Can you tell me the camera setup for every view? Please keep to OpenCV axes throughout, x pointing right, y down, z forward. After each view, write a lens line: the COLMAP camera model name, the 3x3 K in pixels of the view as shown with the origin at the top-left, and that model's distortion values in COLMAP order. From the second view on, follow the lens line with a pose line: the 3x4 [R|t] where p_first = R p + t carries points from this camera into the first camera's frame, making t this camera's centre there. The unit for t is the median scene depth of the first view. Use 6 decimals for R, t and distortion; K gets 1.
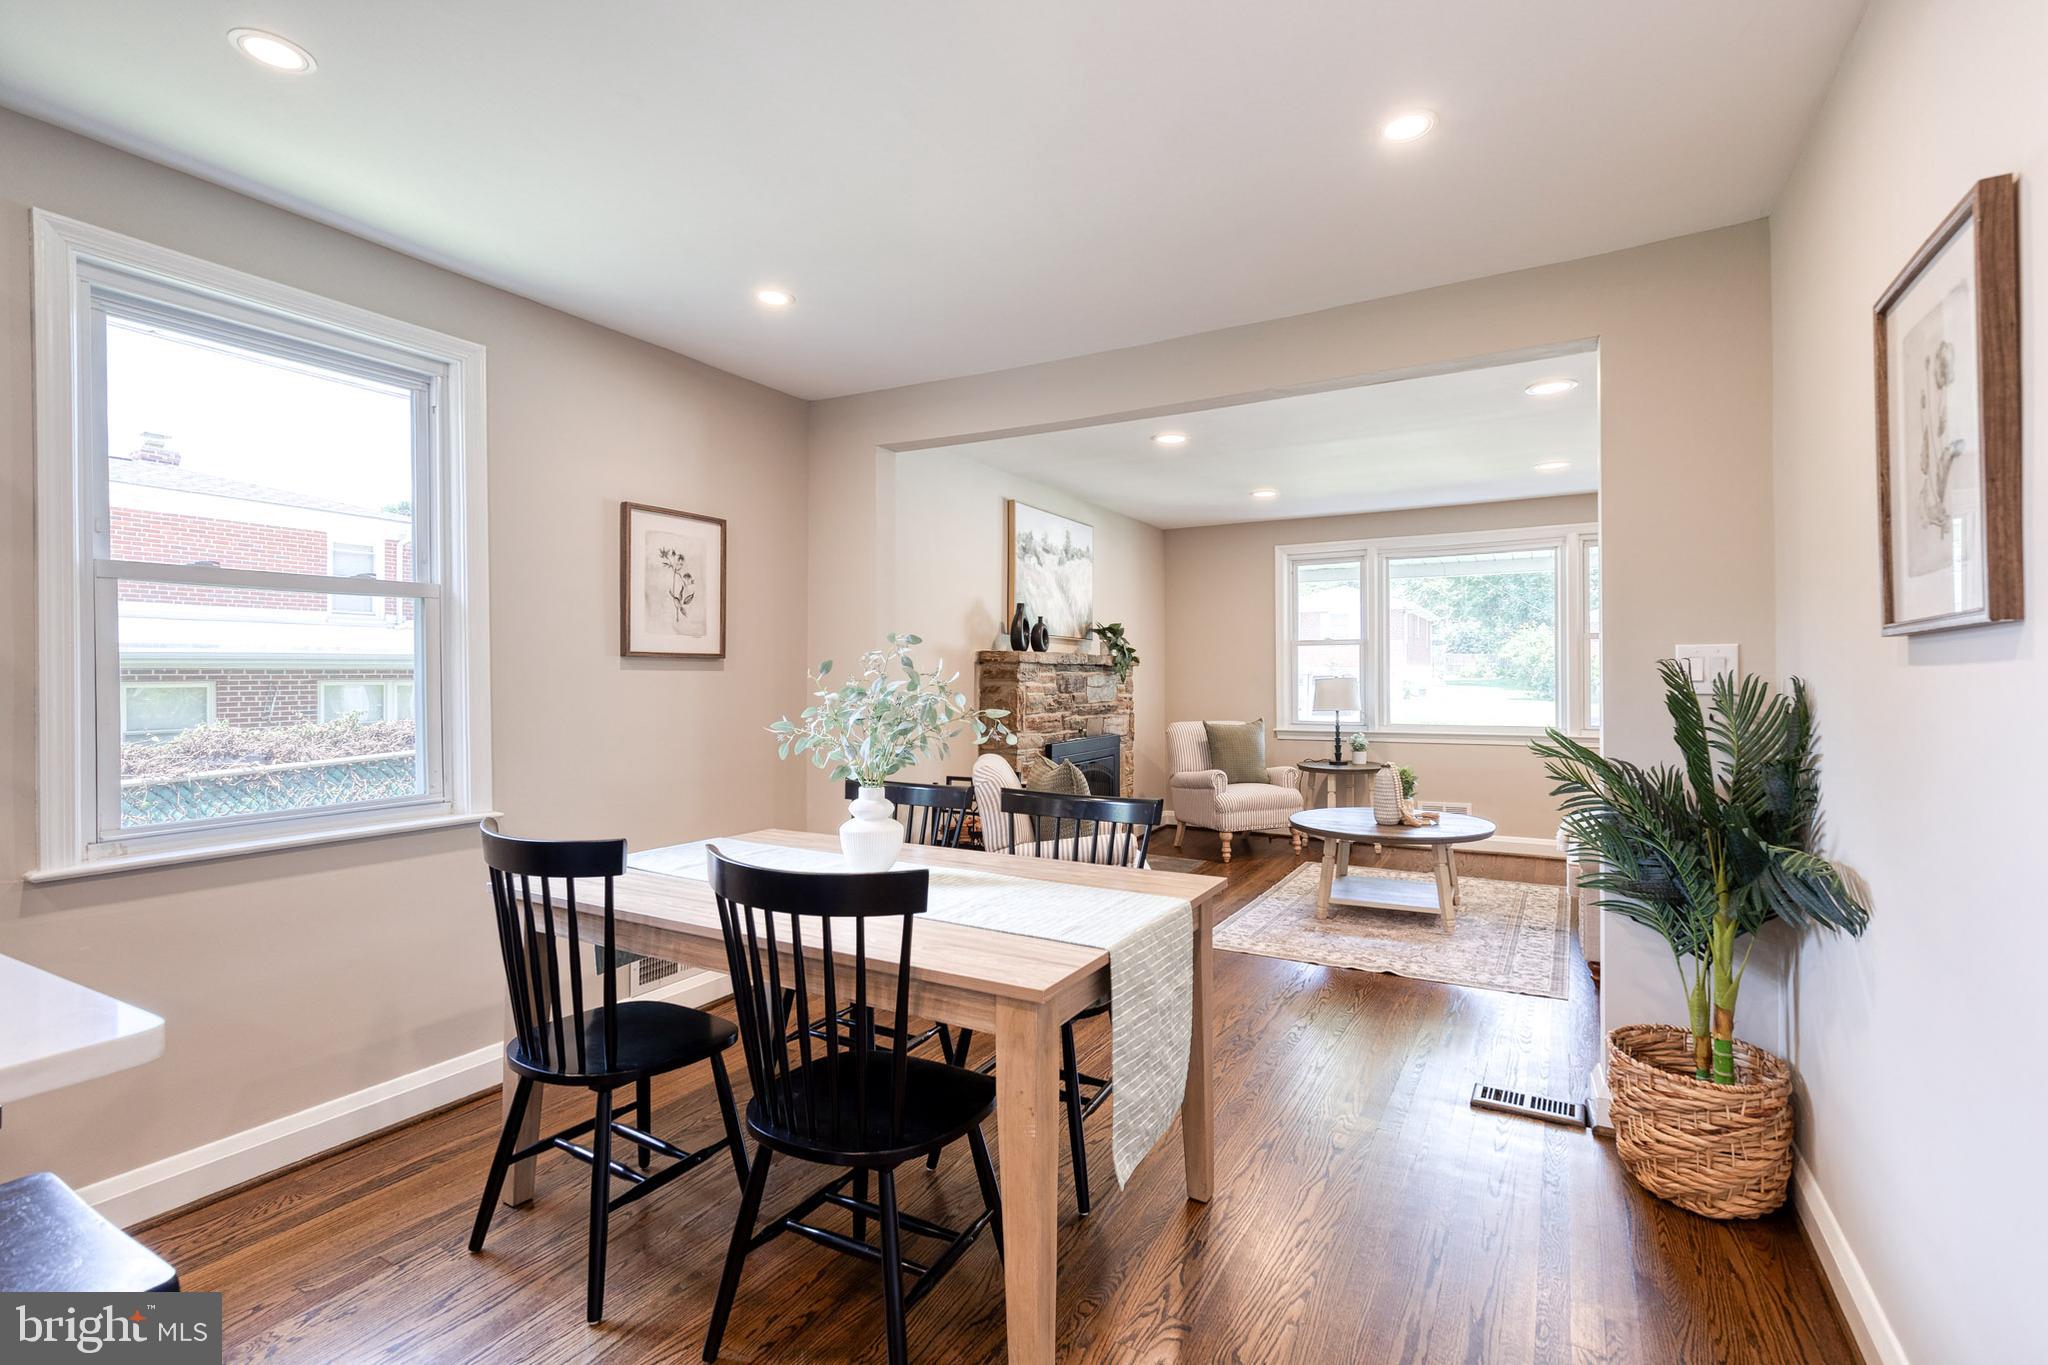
lens RADIAL K [[923.8, 0, 1036.0], [0, 923.8, 665.8], [0, 0, 1]] dist [0.008577, 0.000319]
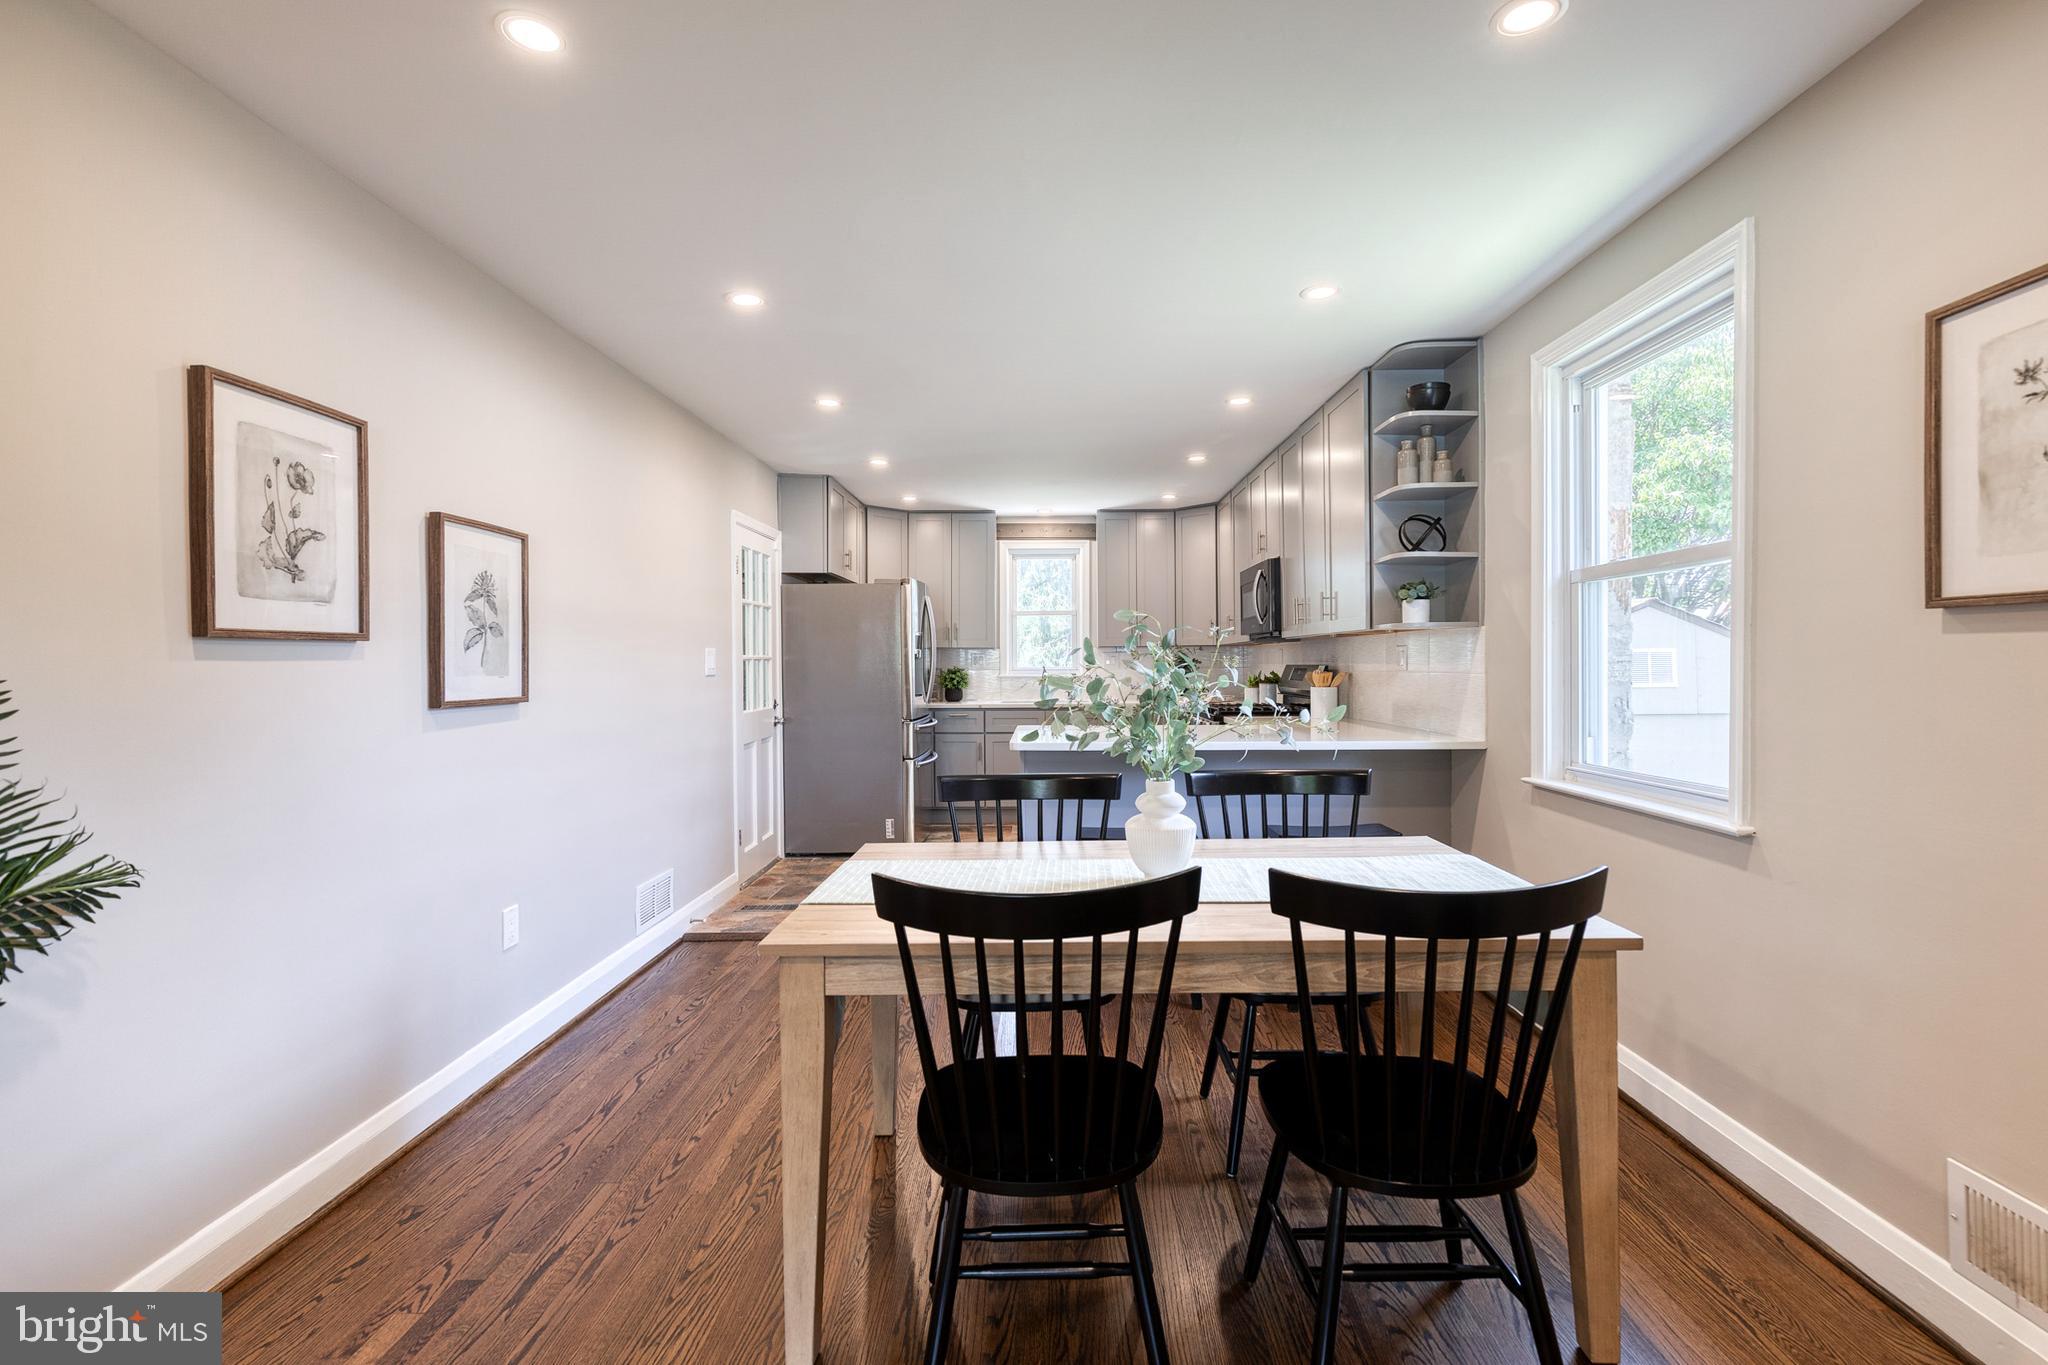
lens RADIAL K [[923.8, 0, 1044.5], [0, 923.8, 669.1], [0, 0, 1]] dist [0.008577, 0.000319]
pose [[-0.868875, 0.012365, -0.494877, 0.140303], [0.017328, 0.999835, -0.005442, 0.010237], [0.494728, -0.013304, -0.868946, 0.653028]]
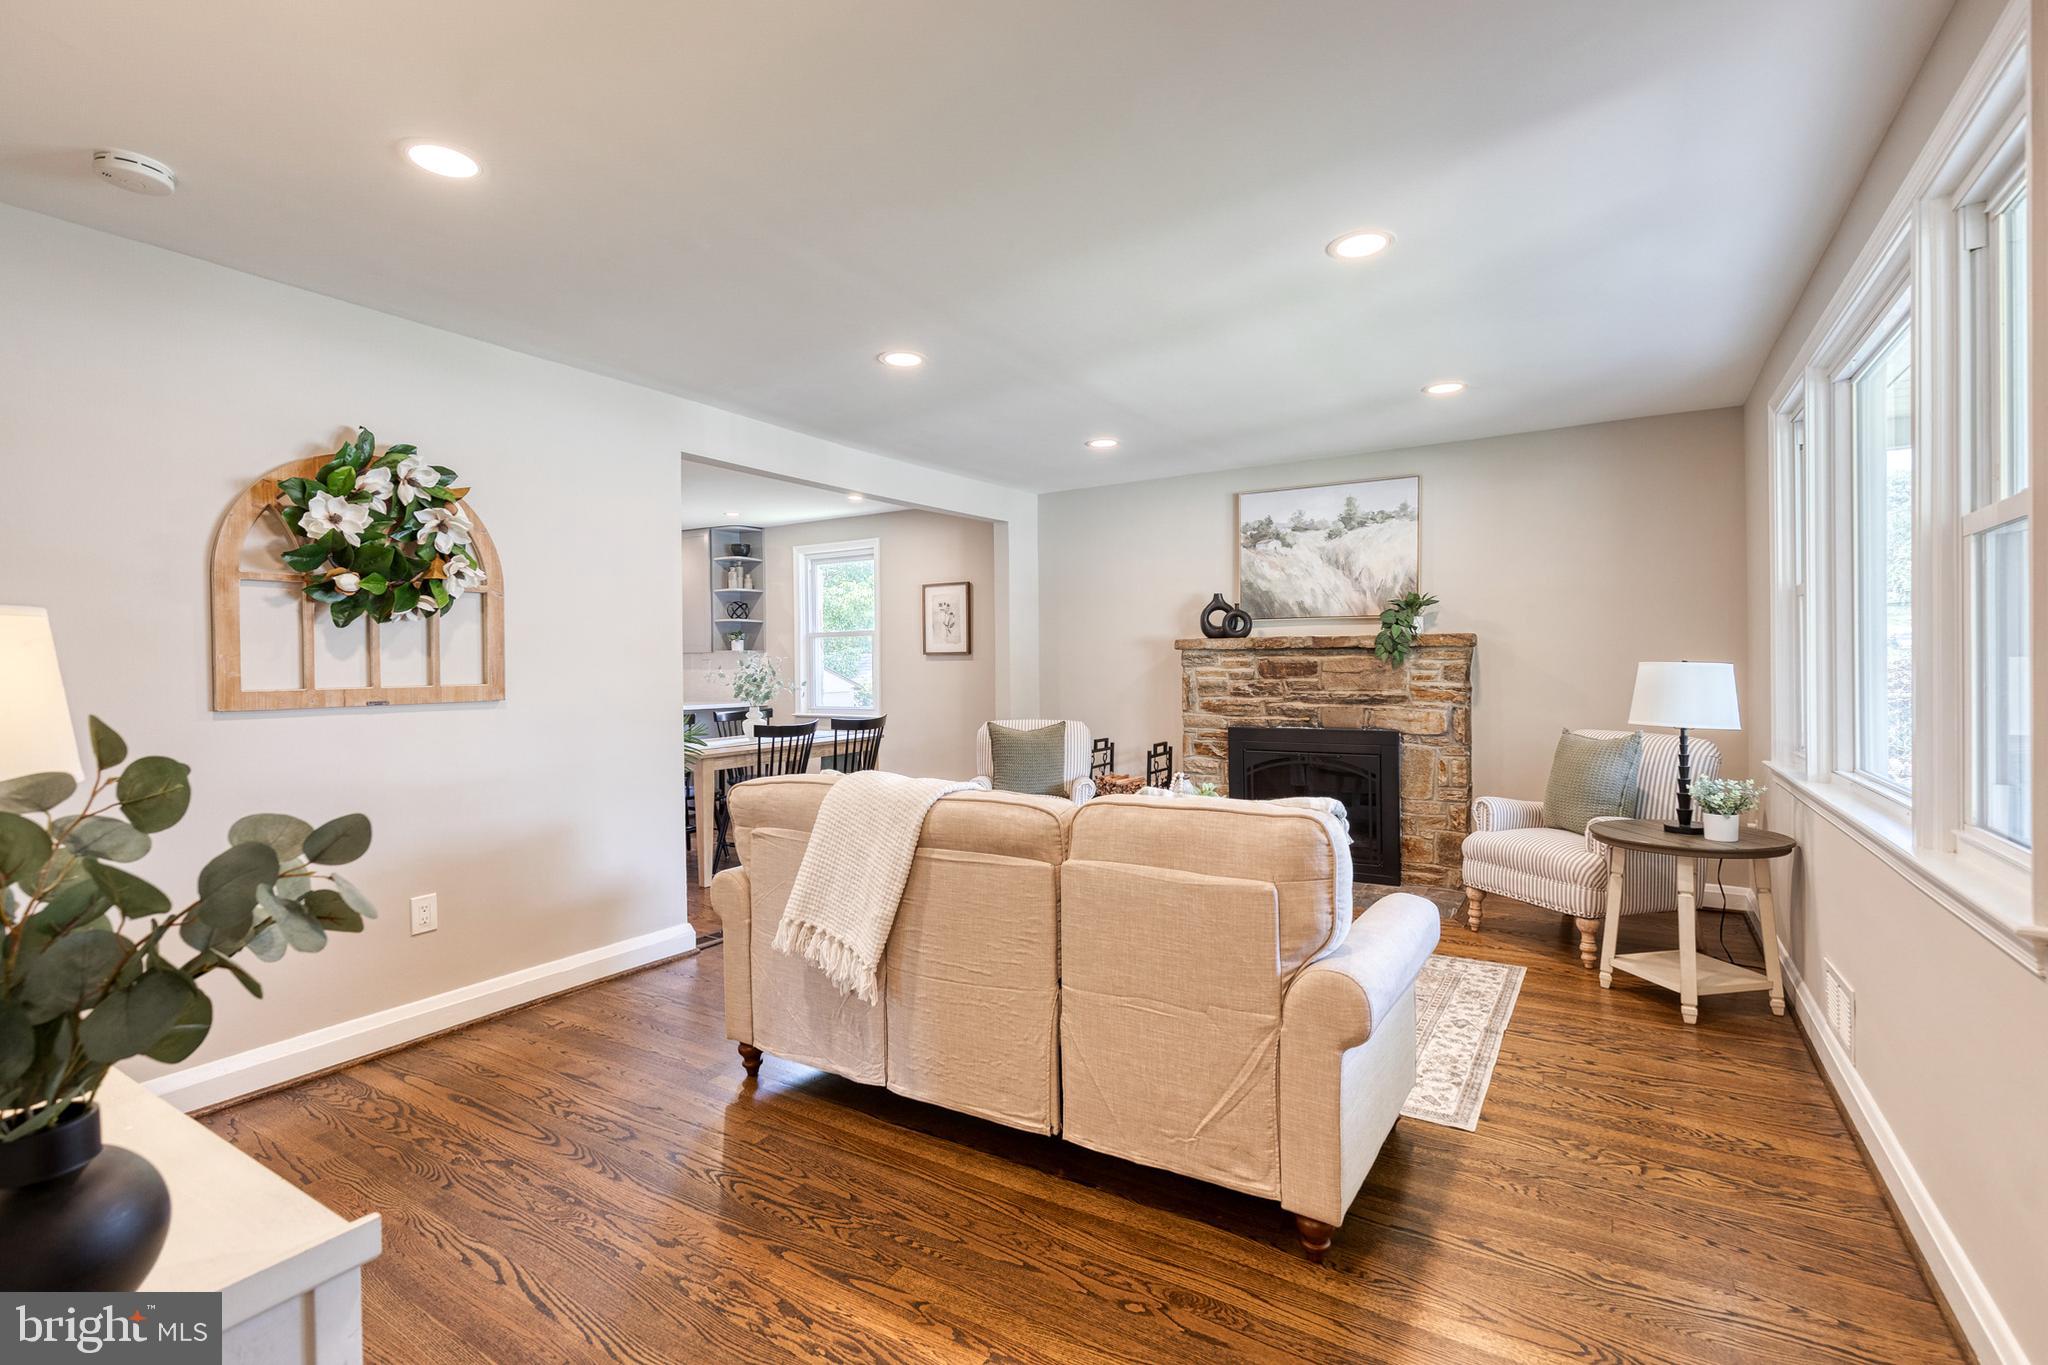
lens RADIAL K [[923.8, 0, 1032.6], [0, 923.8, 668.1], [0, 0, 1]] dist [0.008577, 0.000319]
pose [[-0.036028, 0.011453, -0.999285, 0.944937], [0.023828, 0.999660, 0.010598, 0.002435], [0.999067, -0.023429, -0.036288, 0.721601]]
